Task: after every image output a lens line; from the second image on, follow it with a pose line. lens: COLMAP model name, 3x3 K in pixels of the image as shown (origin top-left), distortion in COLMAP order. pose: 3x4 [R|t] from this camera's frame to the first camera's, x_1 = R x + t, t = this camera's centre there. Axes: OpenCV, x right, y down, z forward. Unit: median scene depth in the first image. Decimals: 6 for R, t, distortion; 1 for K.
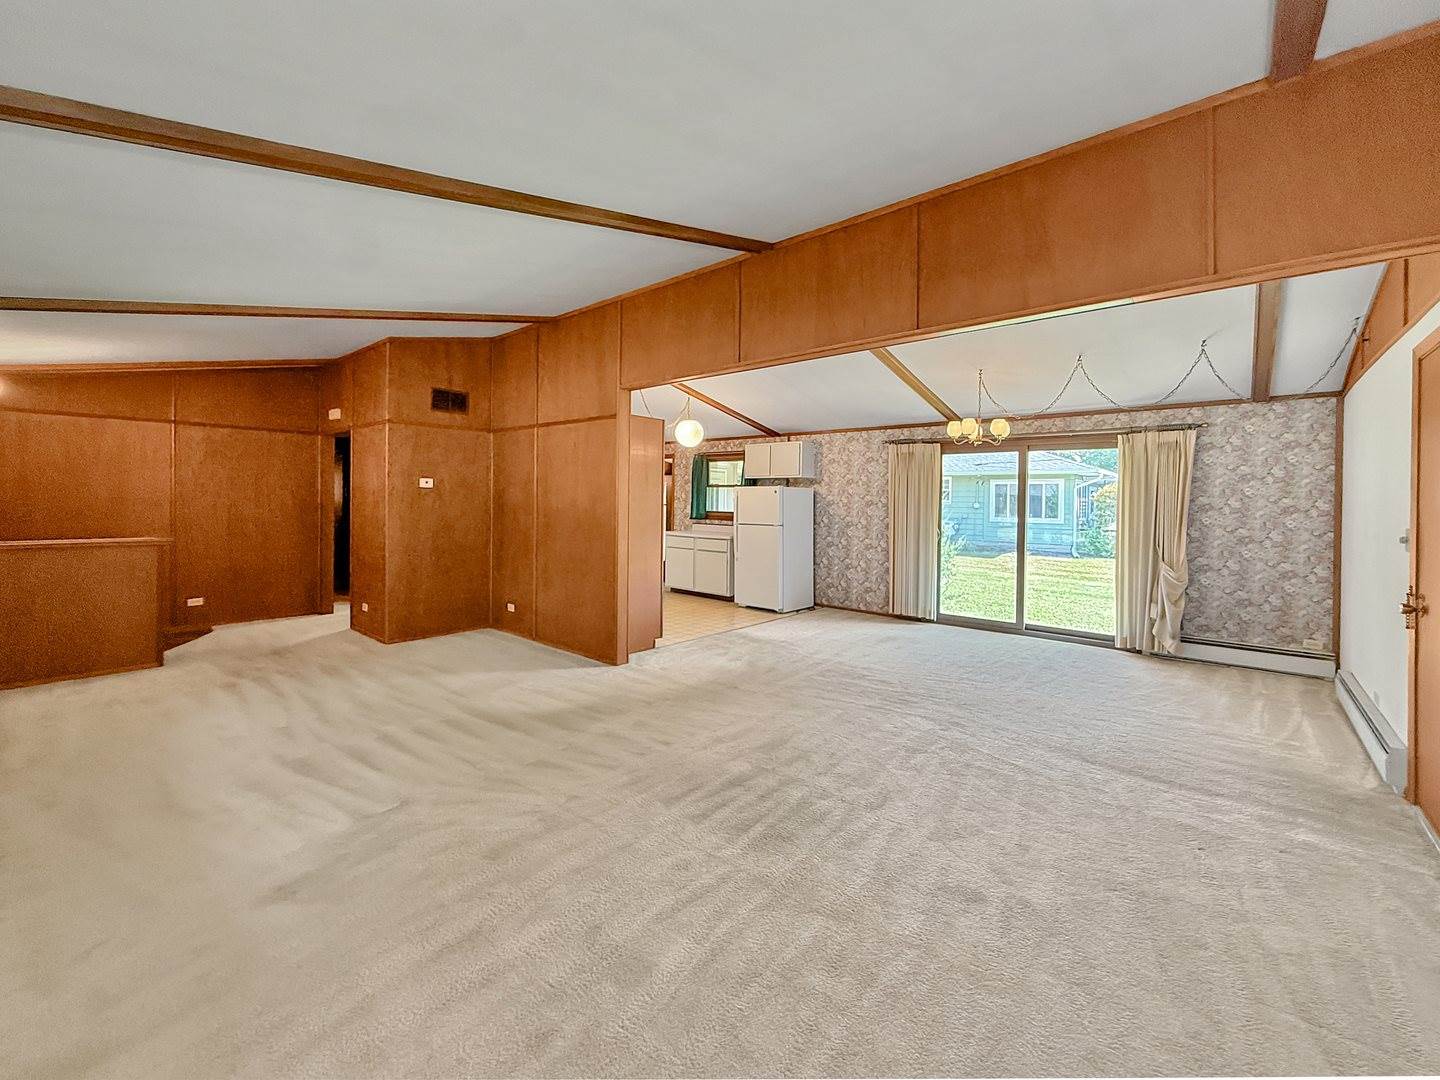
lens RADIAL K [[593.5, 0, 712.5], [0, 593.5, 502.1], [0, 0, 1]] dist [0.000531, 0.000052]
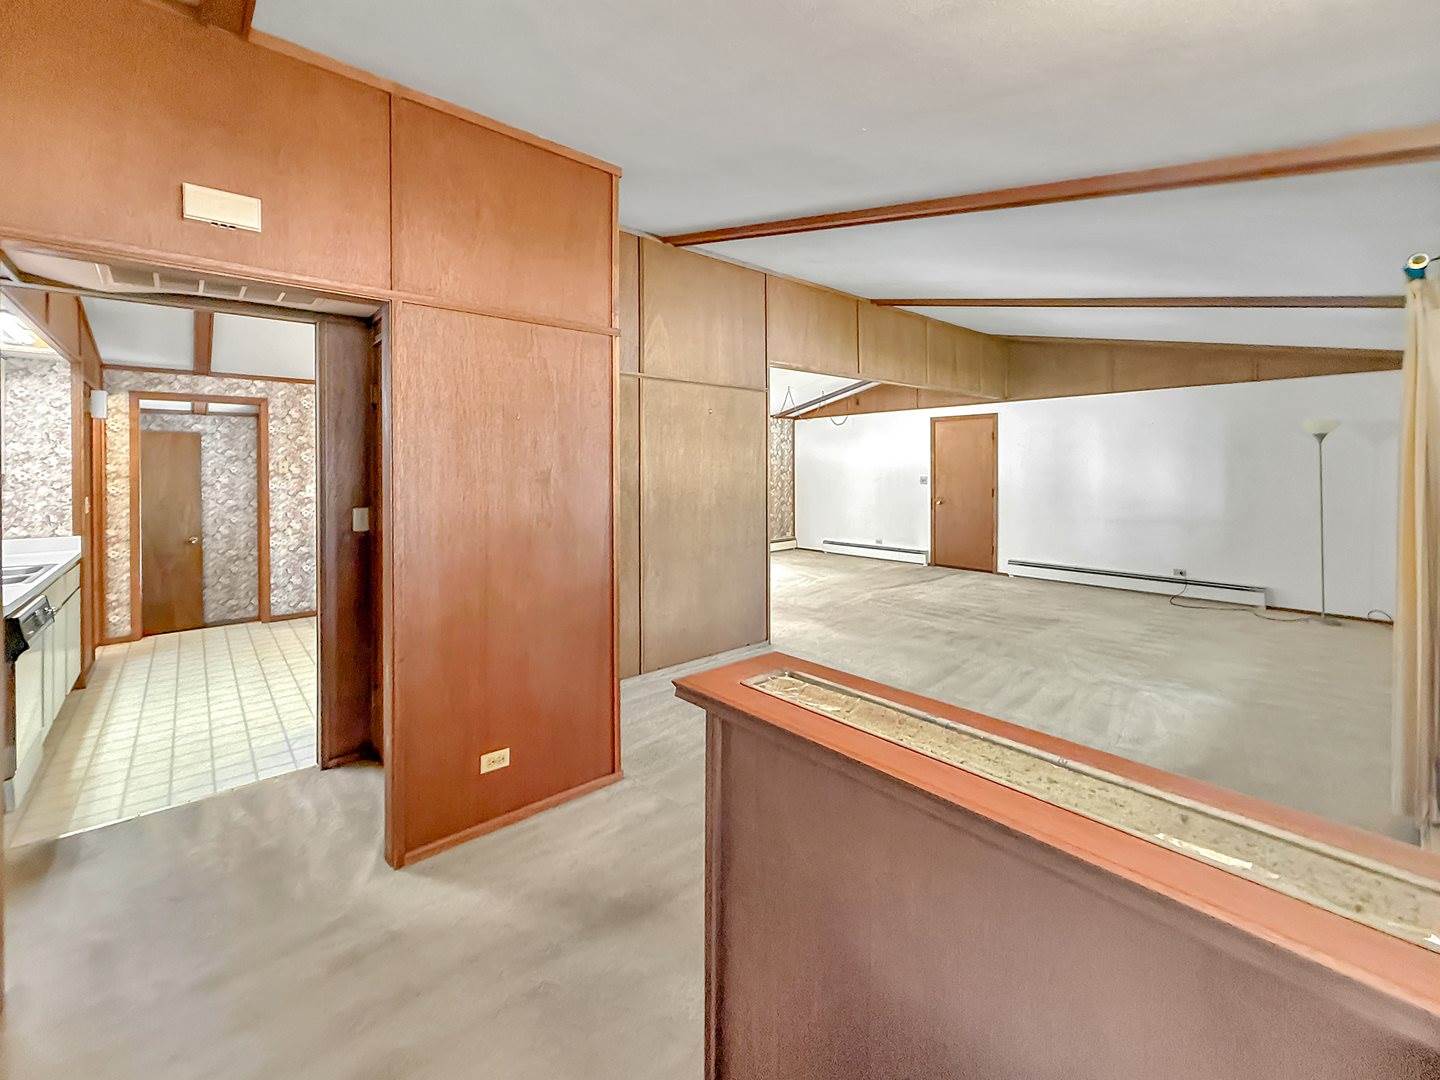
lens RADIAL K [[593.5, 0, 714.1], [0, 593.5, 474.3], [0, 0, 1]] dist [0.000531, 0.000052]
pose [[0.131717, -0.021734, 0.991049, -0.705711], [0.015338, 0.999685, 0.019885, -0.013785], [-0.991169, 0.012581, 0.132009, 0.605103]]
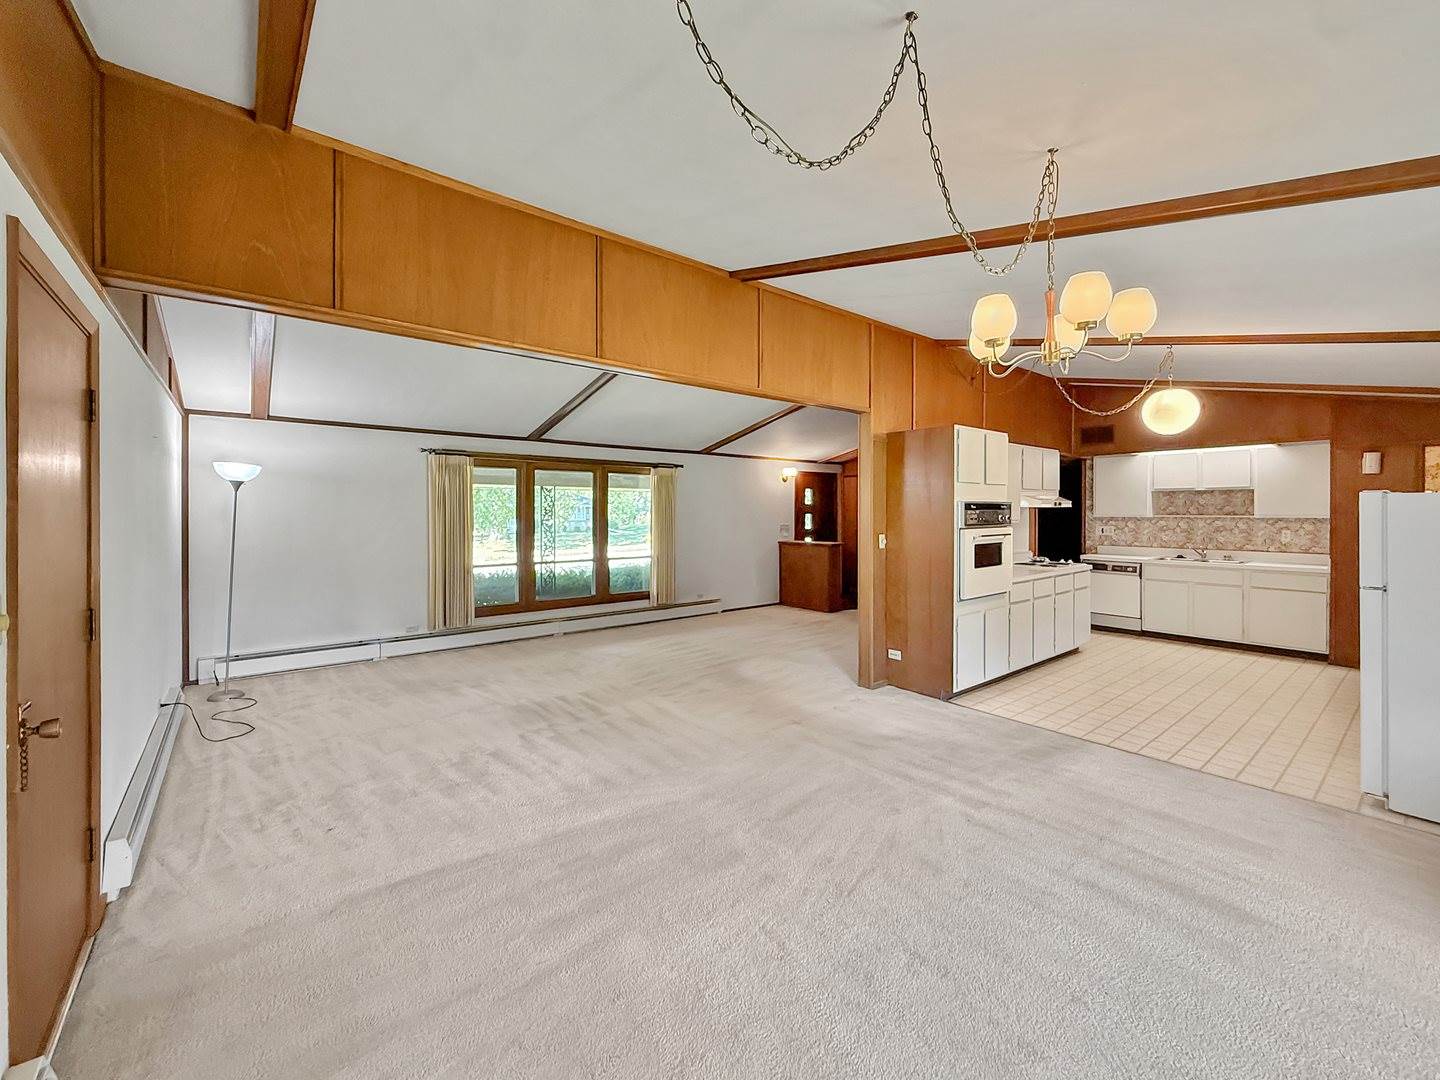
lens RADIAL K [[593.5, 0, 702.5], [0, 593.5, 506.0], [0, 0, 1]] dist [0.000531, 0.000052]
pose [[-0.195707, -0.019346, -0.980472, 0.551793], [-0.009043, 0.999798, -0.017922, -0.004492], [0.980621, 0.005359, -0.195843, 0.590511]]
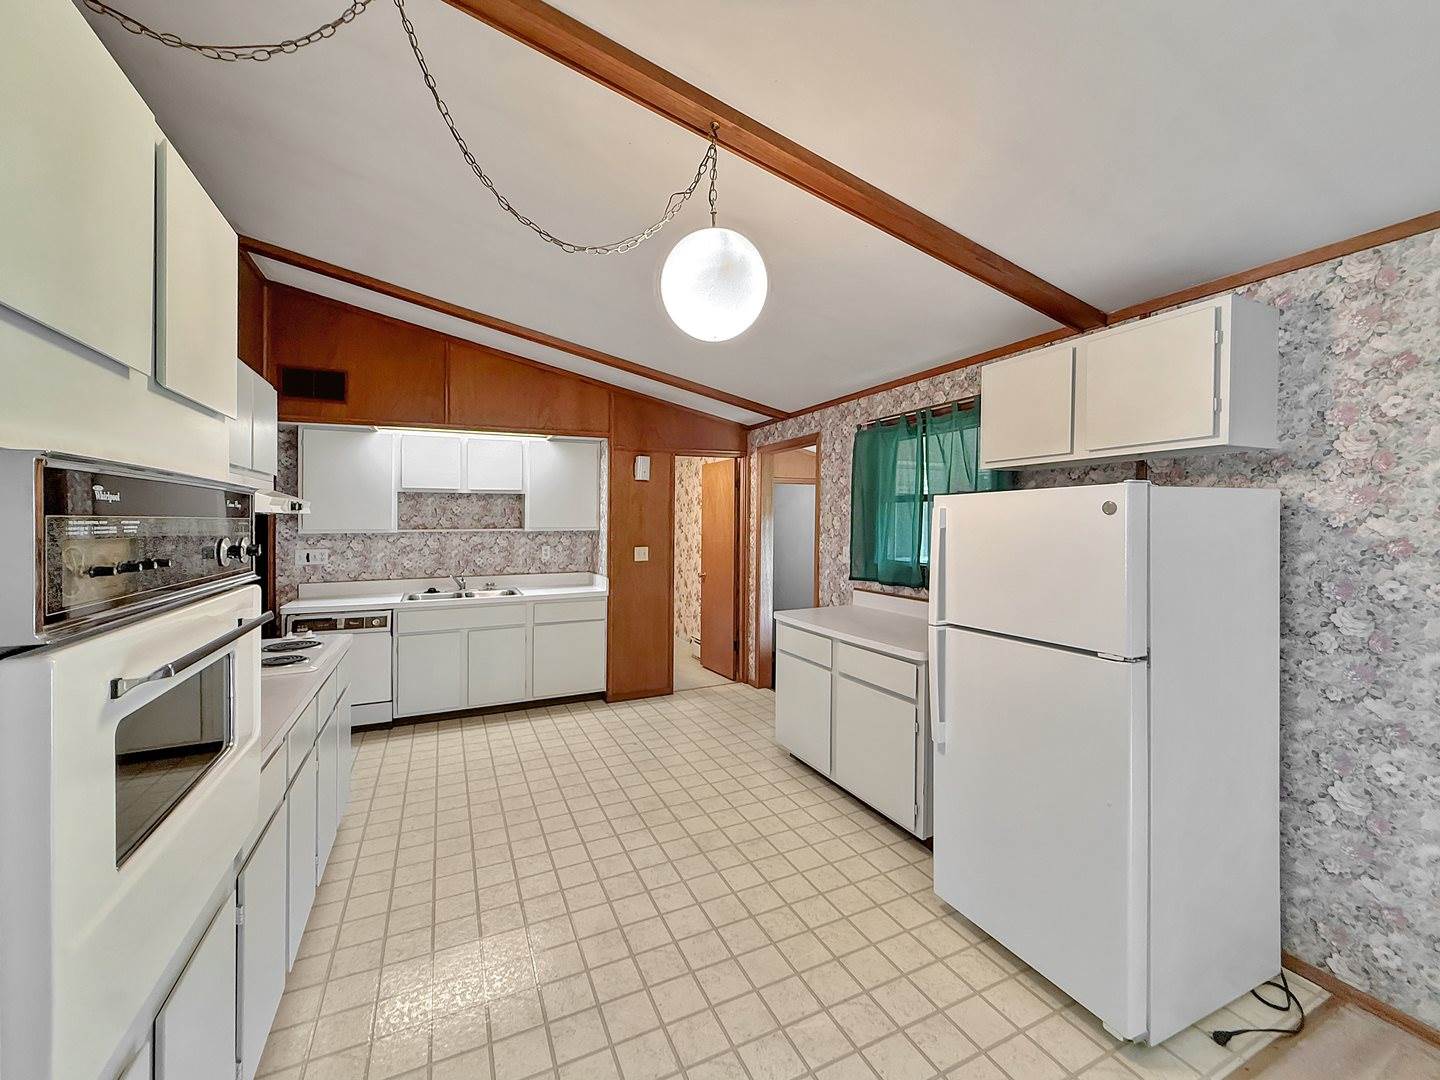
lens RADIAL K [[593.5, 0, 719.3], [0, 593.5, 529.7], [0, 0, 1]] dist [0.000531, 0.000052]
pose [[0.914819, -0.009890, -0.403743, 0.057756], [0.011158, 0.999937, 0.000787, -0.009784], [0.403710, -0.005225, 0.914872, 0.684613]]
